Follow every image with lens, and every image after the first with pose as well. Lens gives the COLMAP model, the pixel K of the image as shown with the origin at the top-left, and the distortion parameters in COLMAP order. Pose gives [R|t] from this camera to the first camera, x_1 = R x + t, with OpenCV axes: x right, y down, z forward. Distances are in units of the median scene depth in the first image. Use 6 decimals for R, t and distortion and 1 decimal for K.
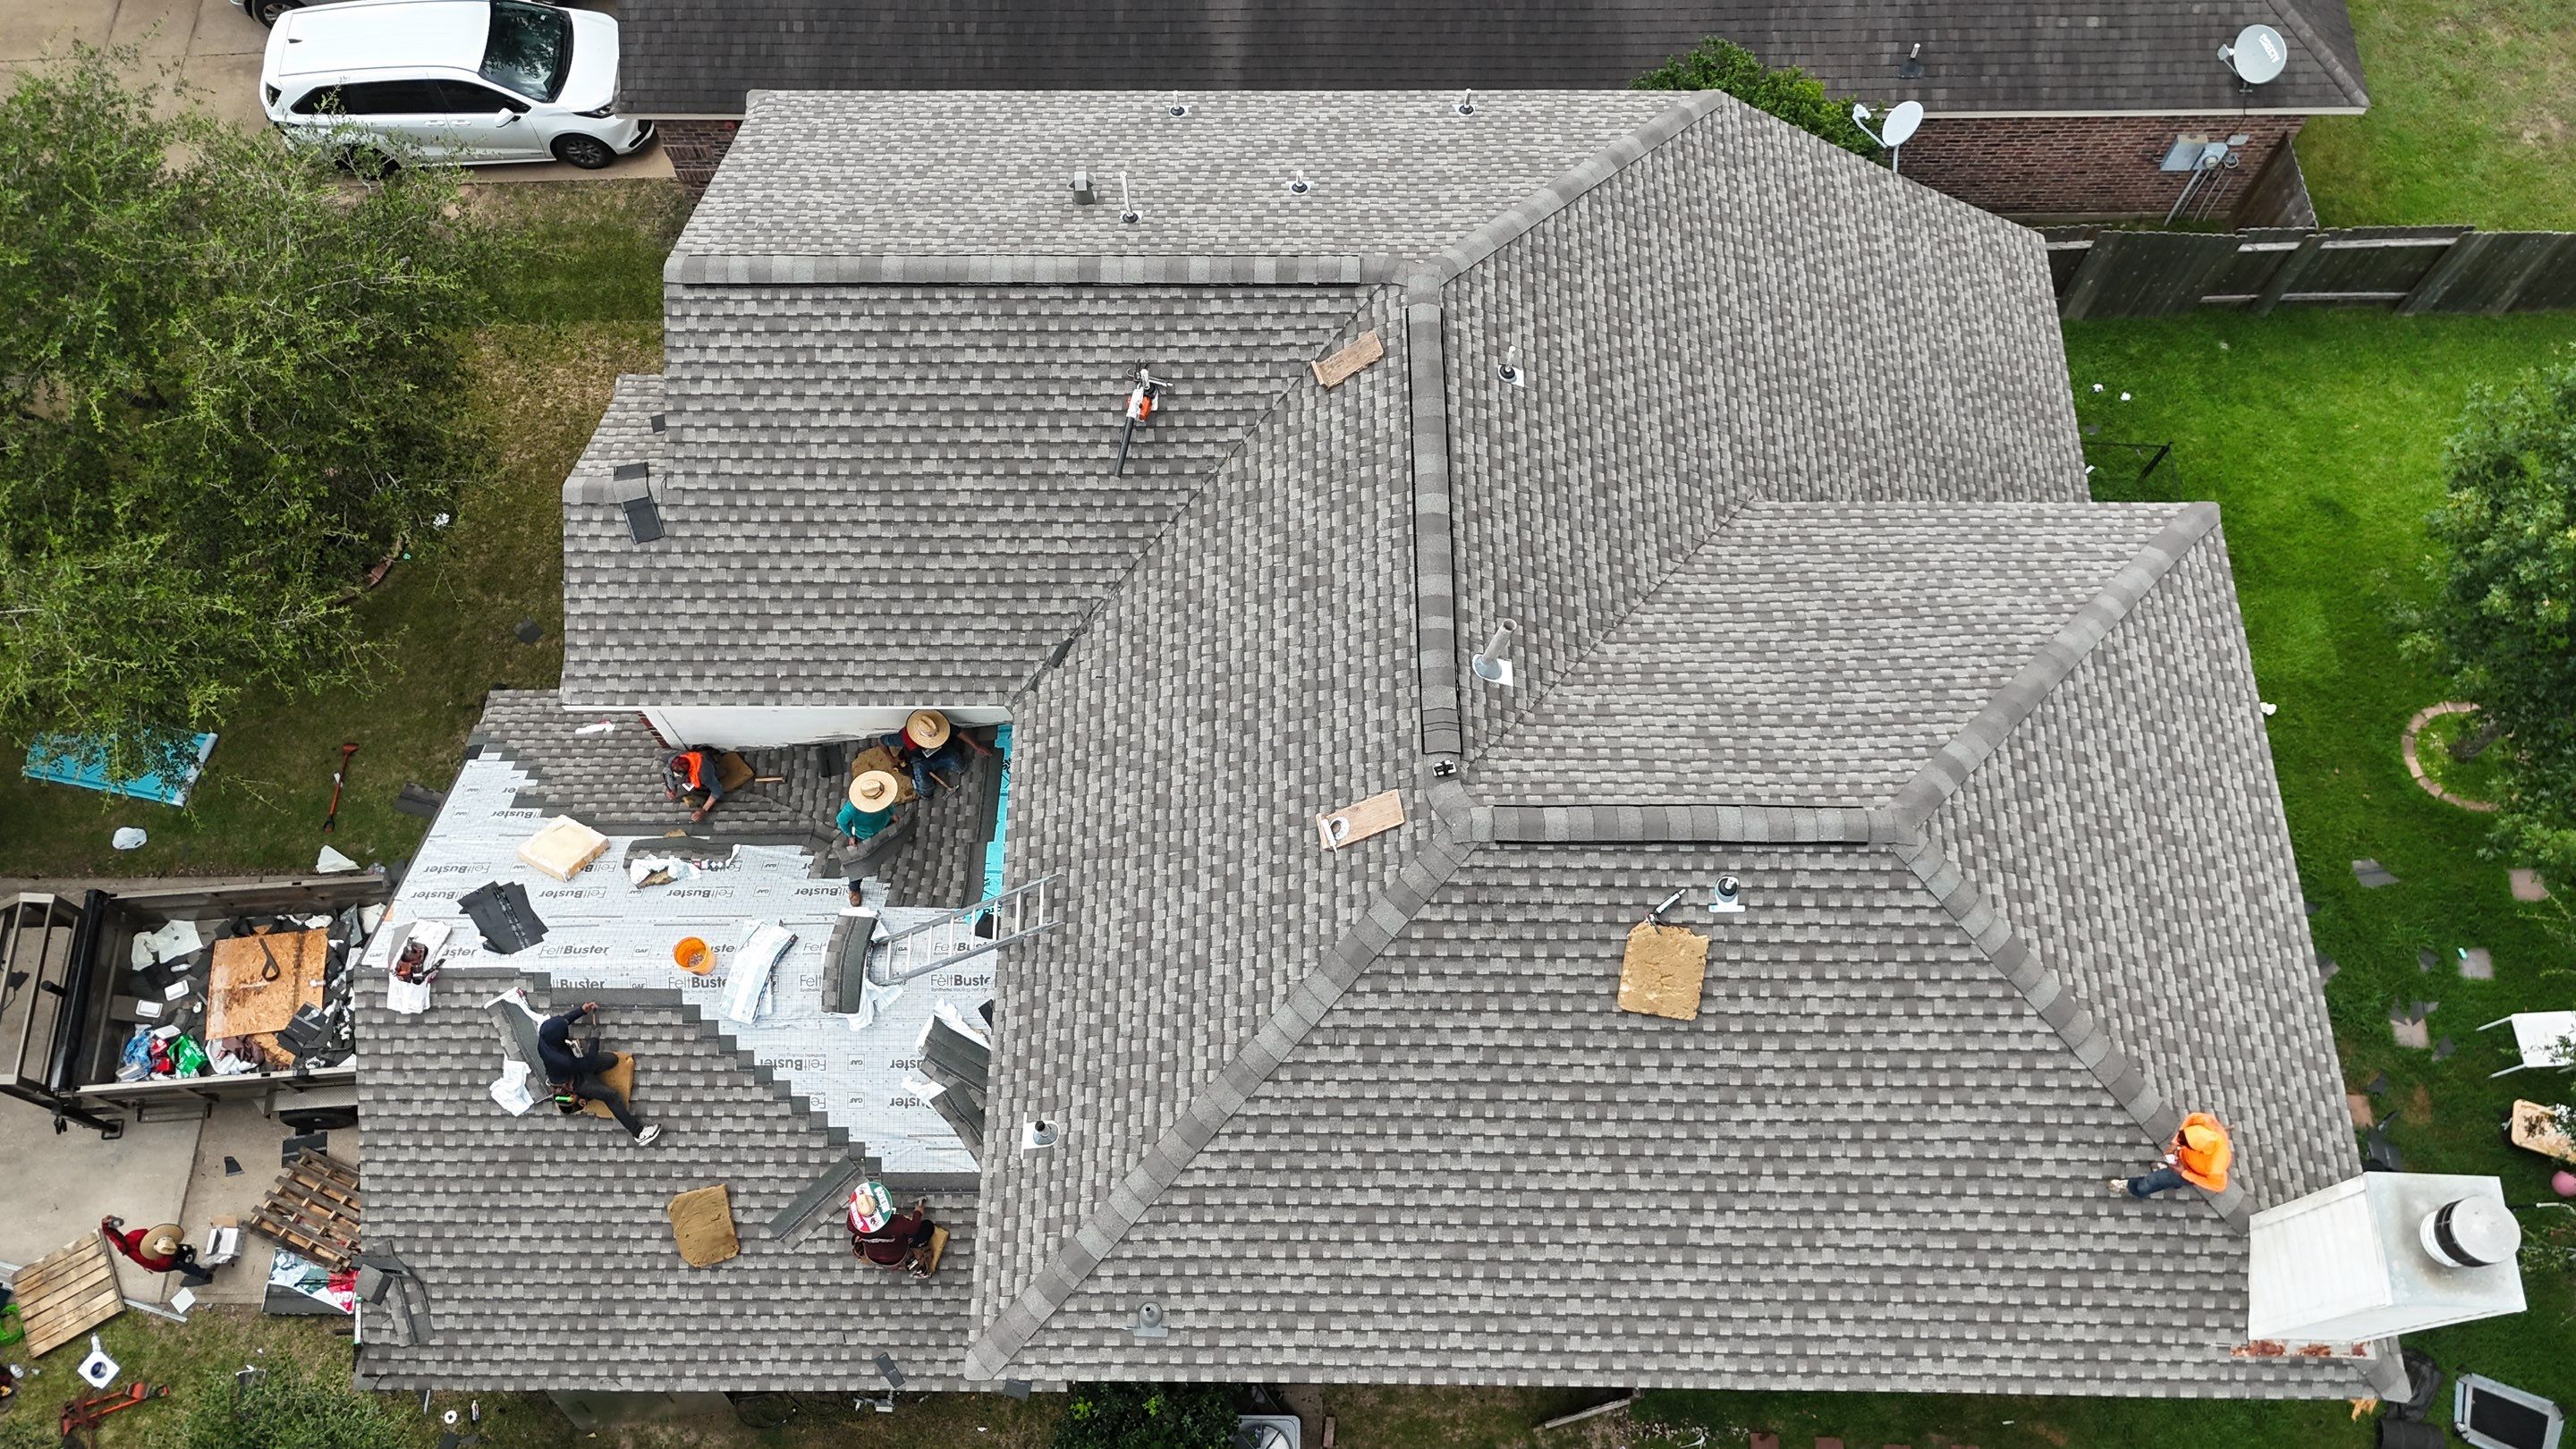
lens RADIAL K [[1892.7, 0, 1286.6], [0, 1892.7, 731.3], [0, 0, 1]] dist [0.077986, -0.074404]
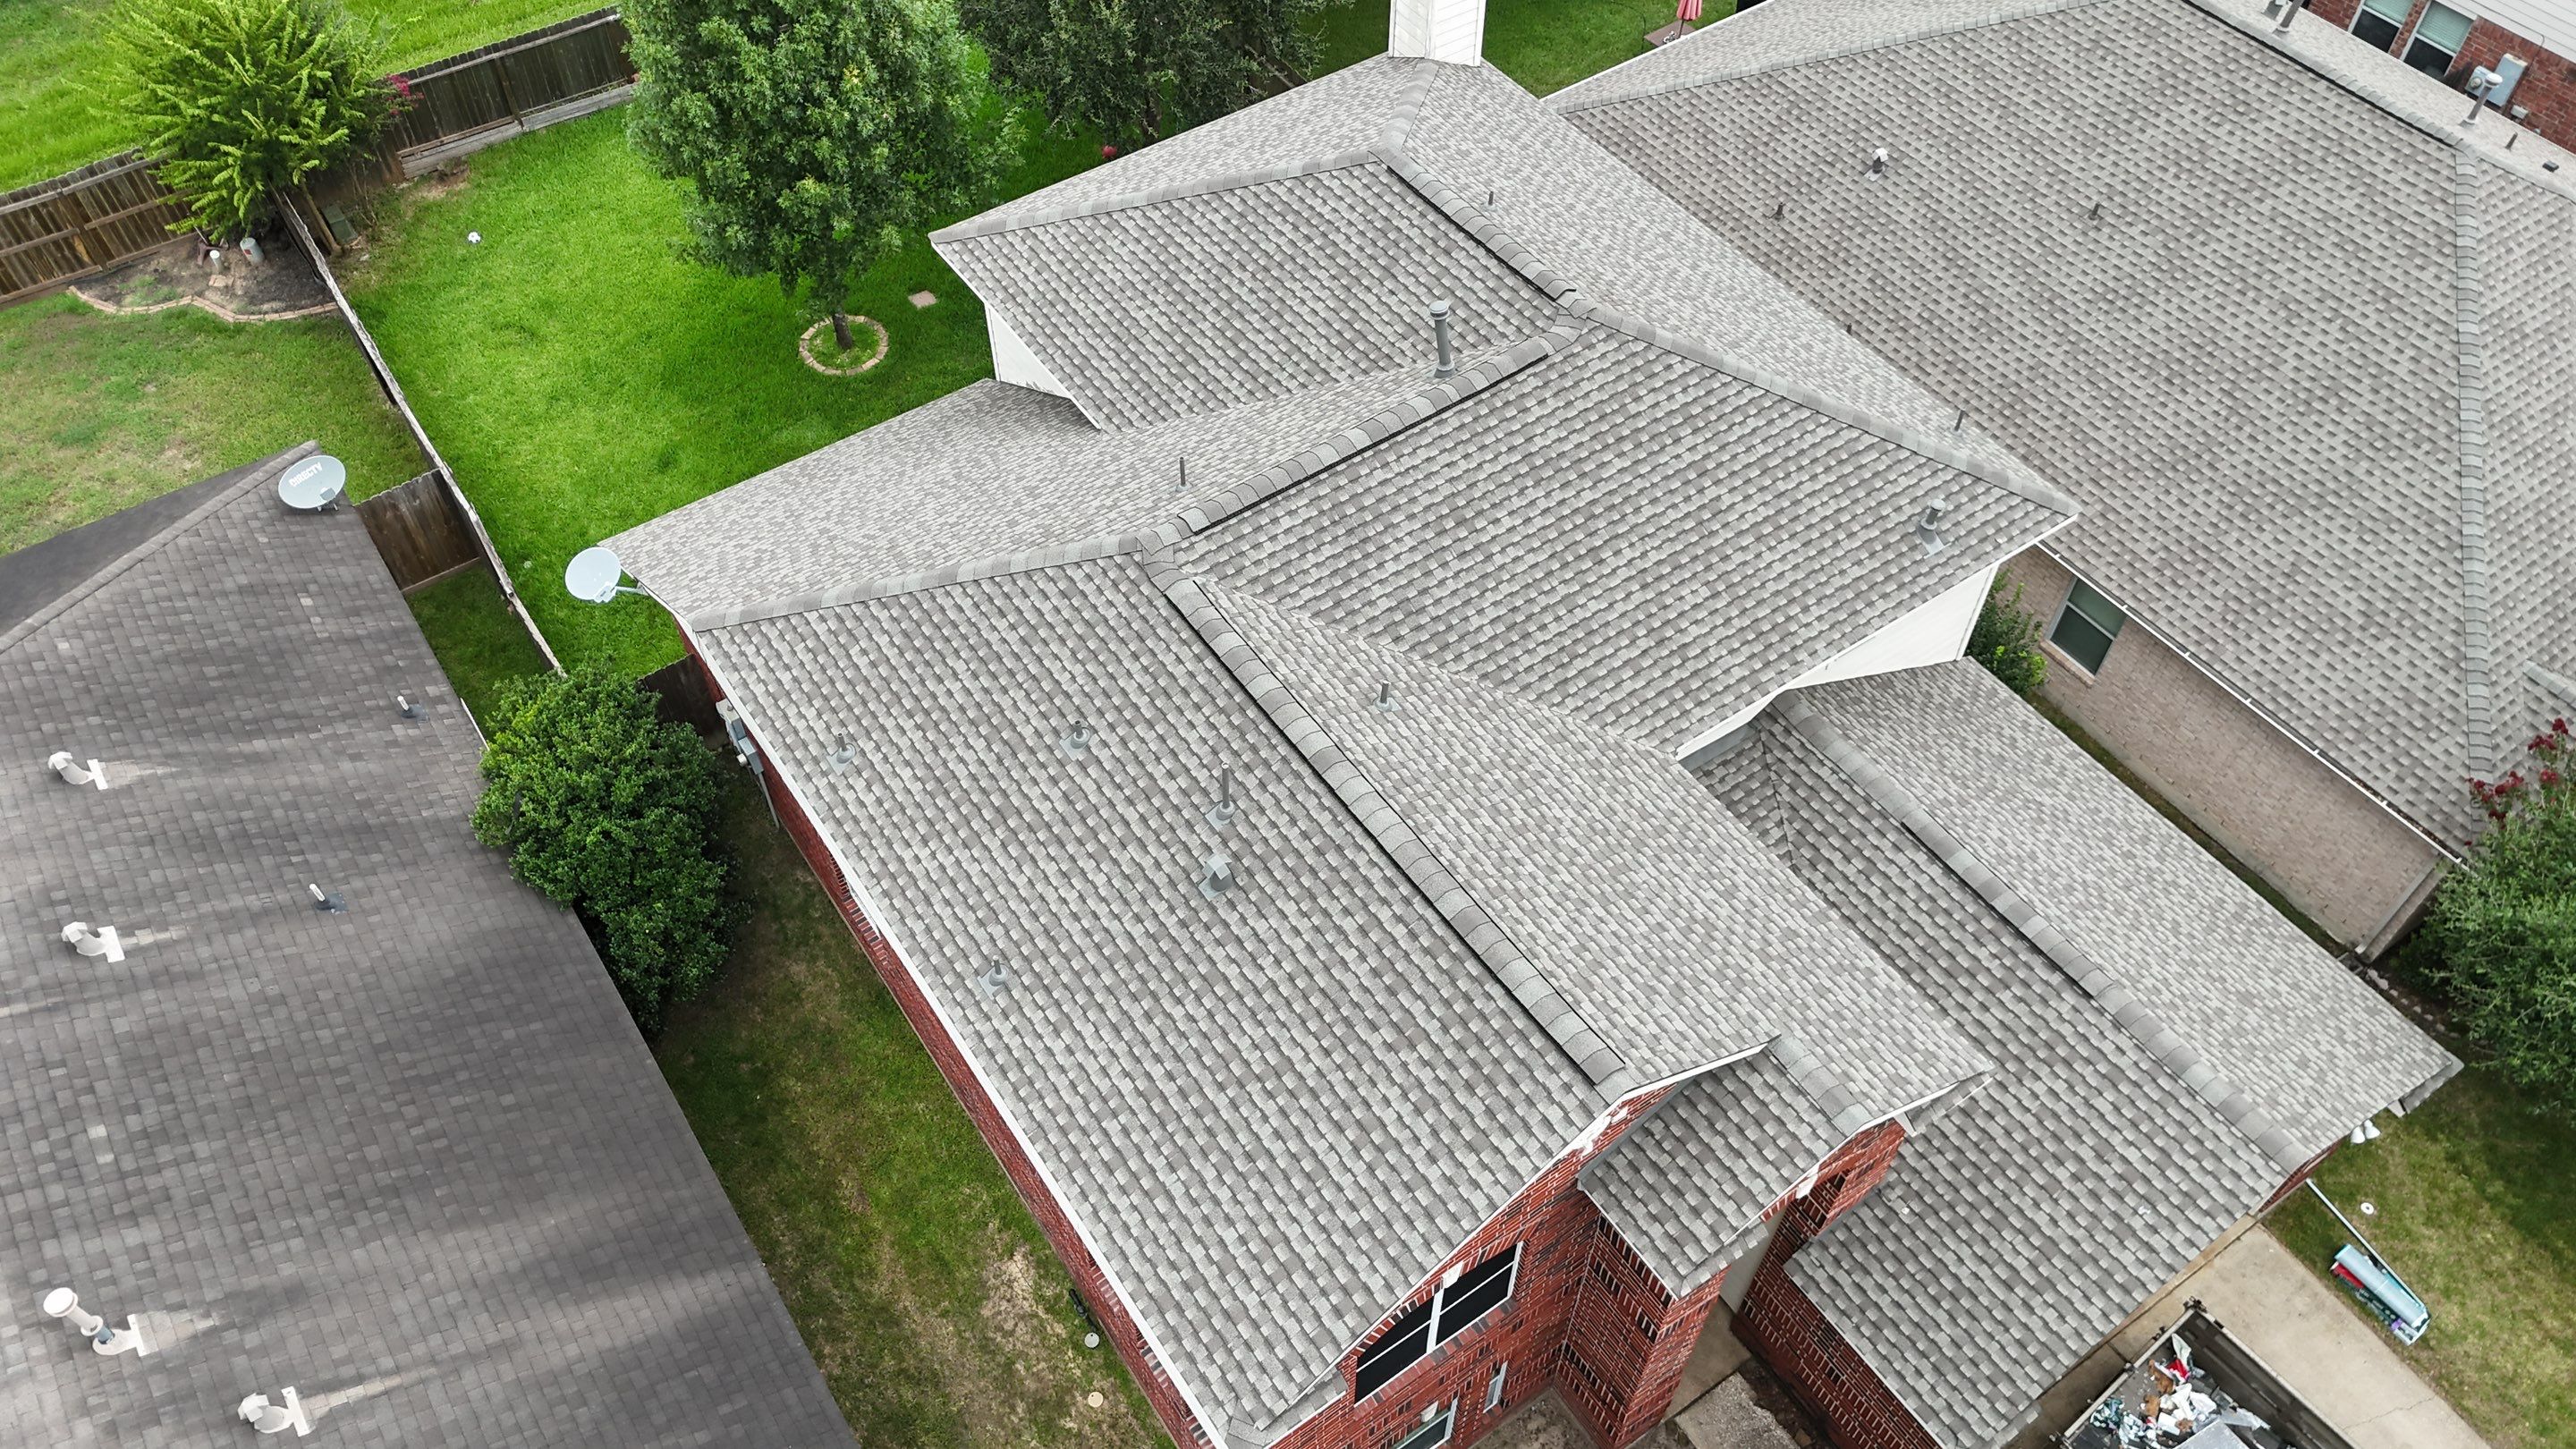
lens RADIAL K [[1892.7, 0, 1286.9], [0, 1892.7, 728.3], [0, 0, 1]] dist [0.077986, -0.074404]
pose [[-0.569903, -0.635150, 0.521339, -0.570443], [0.759131, -0.164109, 0.629911, -0.846299], [-0.314532, 0.754753, 0.575689, 0.452290]]
